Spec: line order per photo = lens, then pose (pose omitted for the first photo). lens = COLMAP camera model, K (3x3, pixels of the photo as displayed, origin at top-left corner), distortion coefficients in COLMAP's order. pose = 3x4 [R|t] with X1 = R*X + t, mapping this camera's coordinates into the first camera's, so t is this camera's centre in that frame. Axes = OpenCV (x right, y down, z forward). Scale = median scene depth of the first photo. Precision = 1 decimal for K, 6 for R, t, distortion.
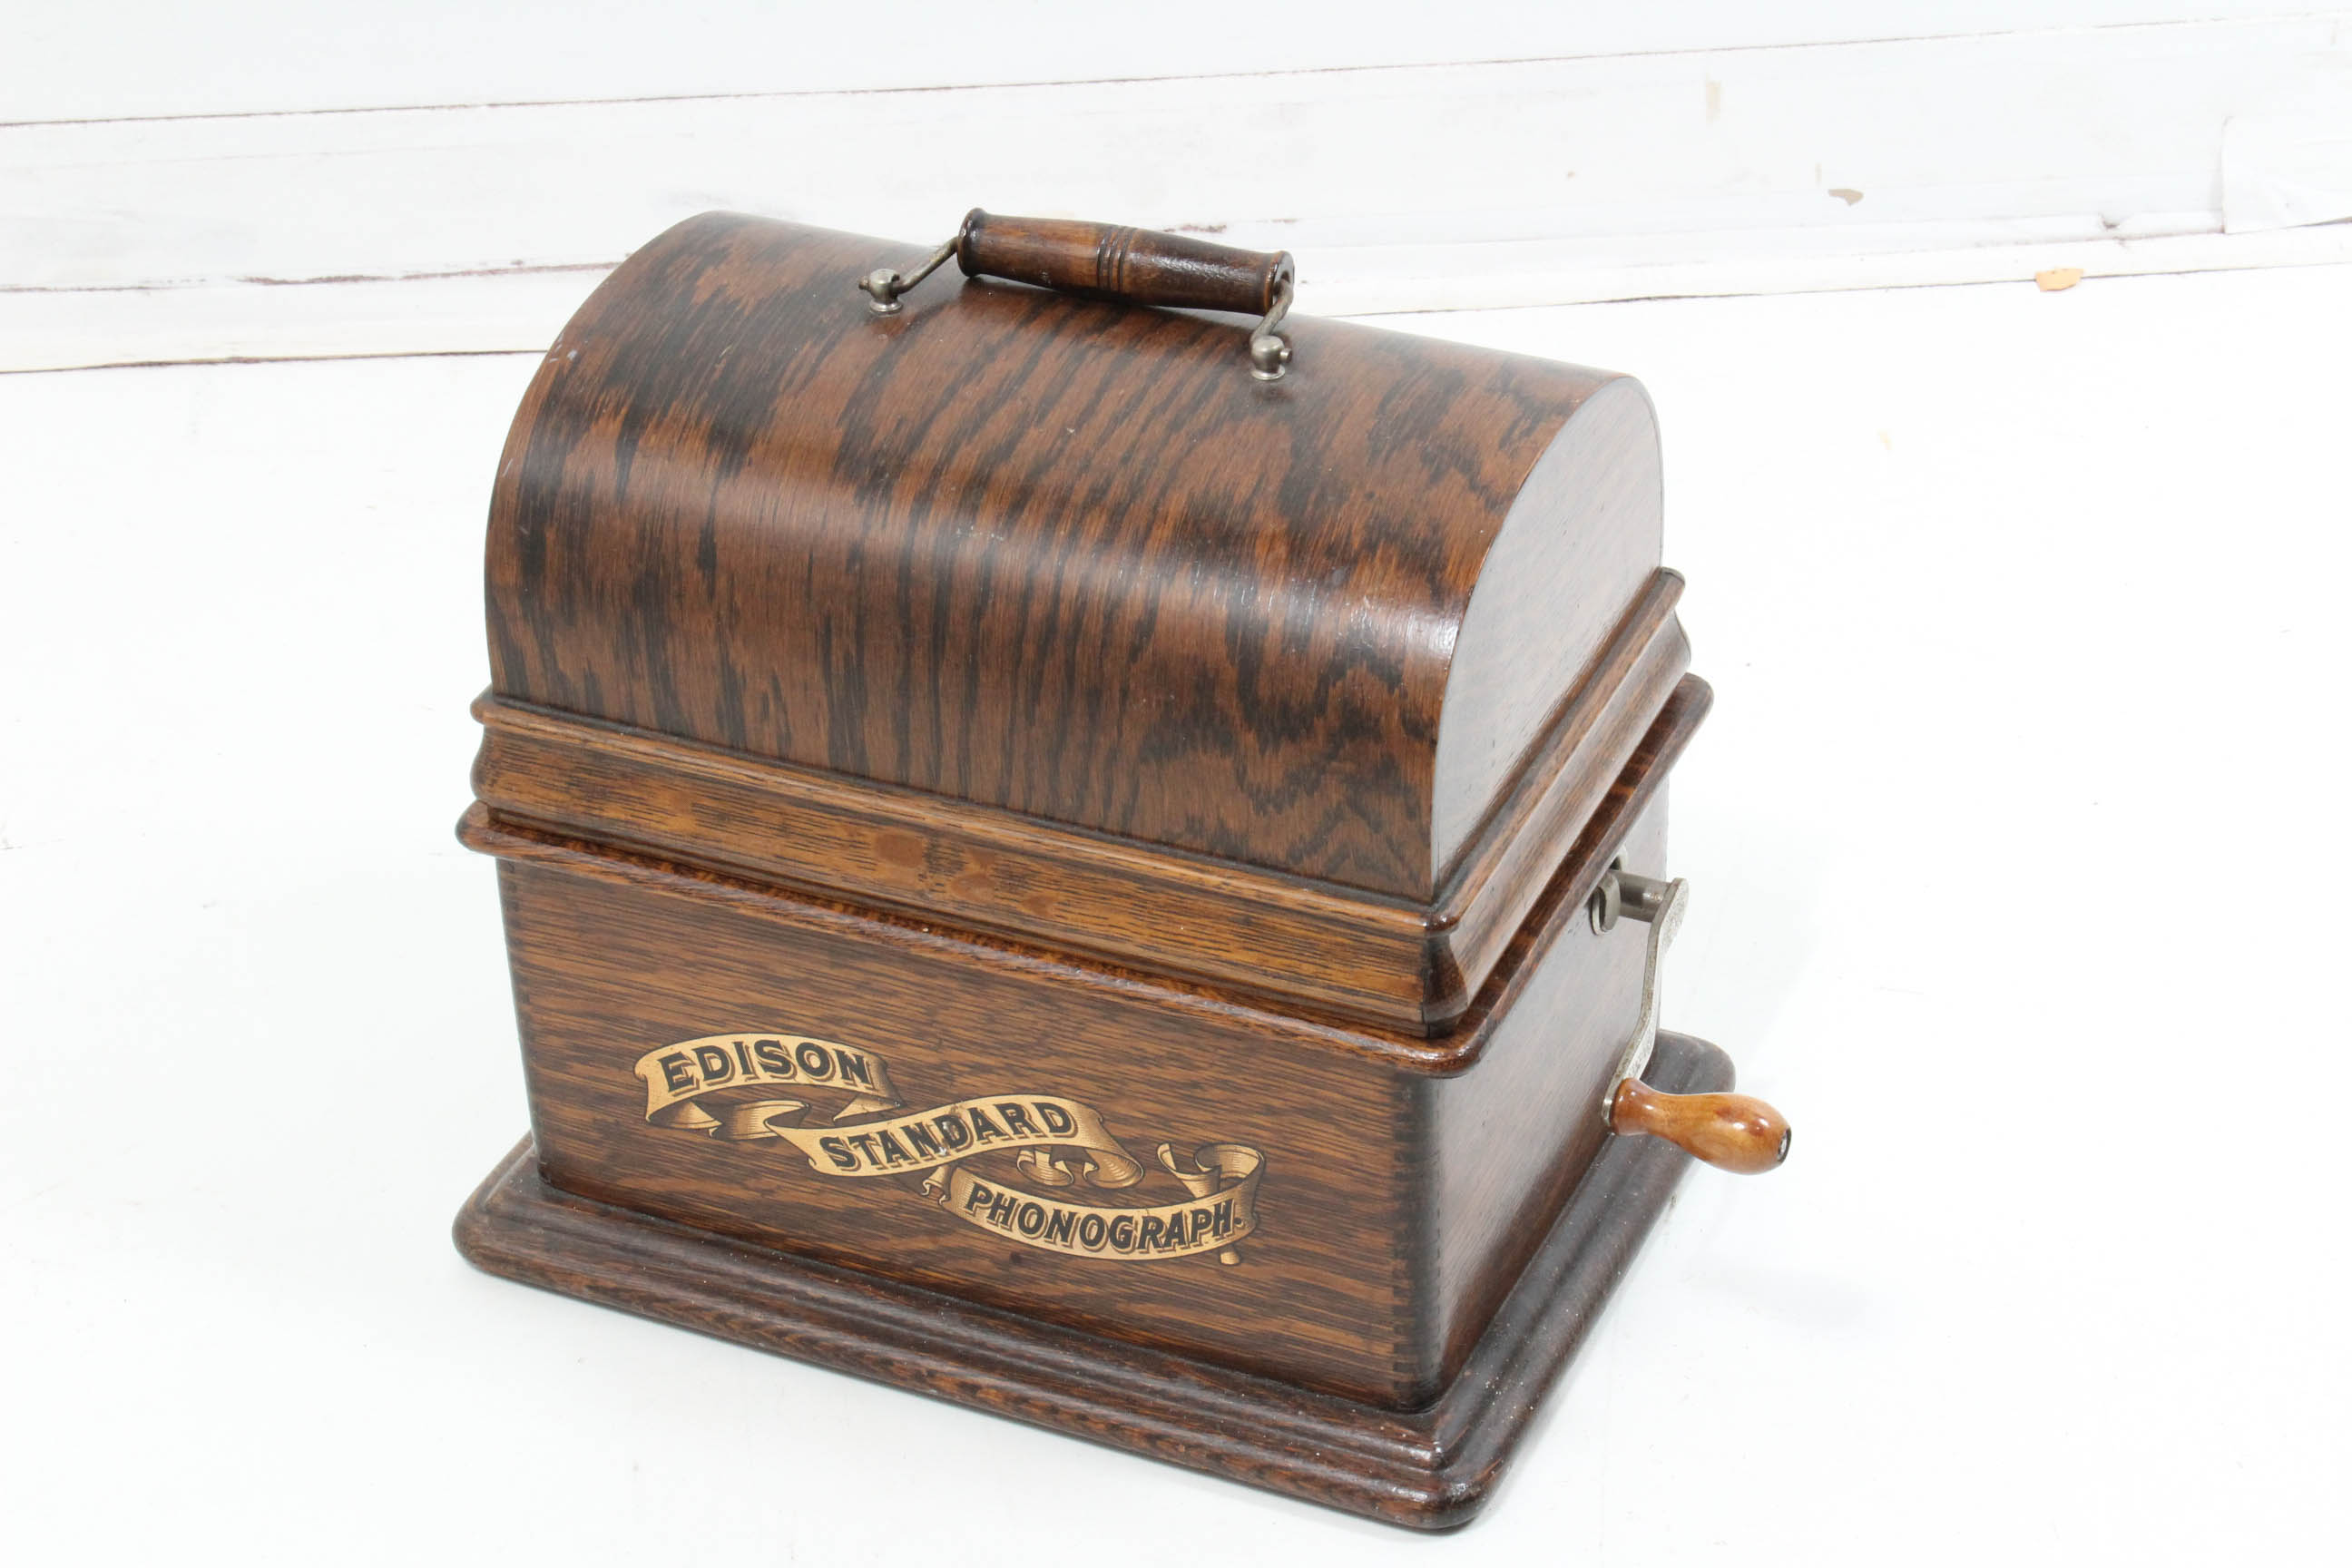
lens RADIAL K [[4939.7, 0, 1171.0], [0, 4939.7, 776.1], [0, 0, 1]] dist [0.042028, 0.000000]
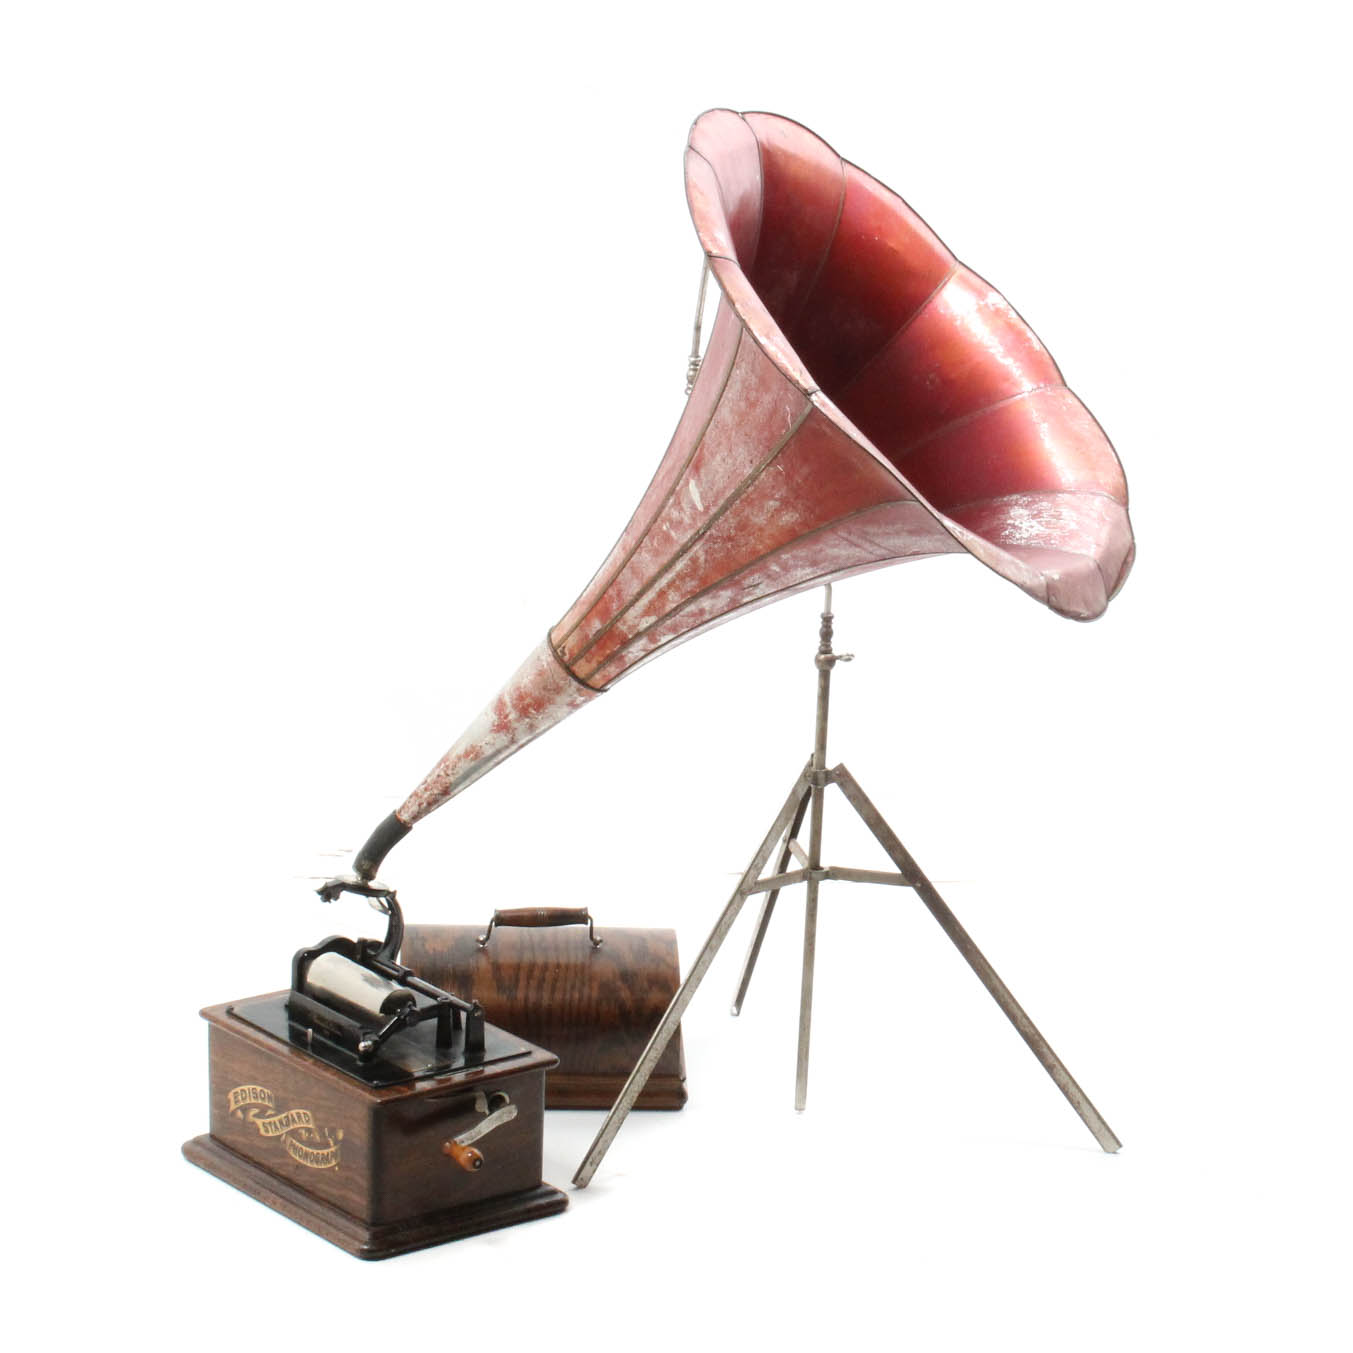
lens RADIAL K [[4037.4, 0, 678.5], [0, 4037.4, 677.8], [0, 0, 1]] dist [-0.049148, 0.000000]
pose [[0.887204, 0.166843, -0.430153, 1.309180], [-0.293023, 0.923913, -0.246014, 0.387127], [0.356379, 0.344309, 0.868588, -1.370176]]
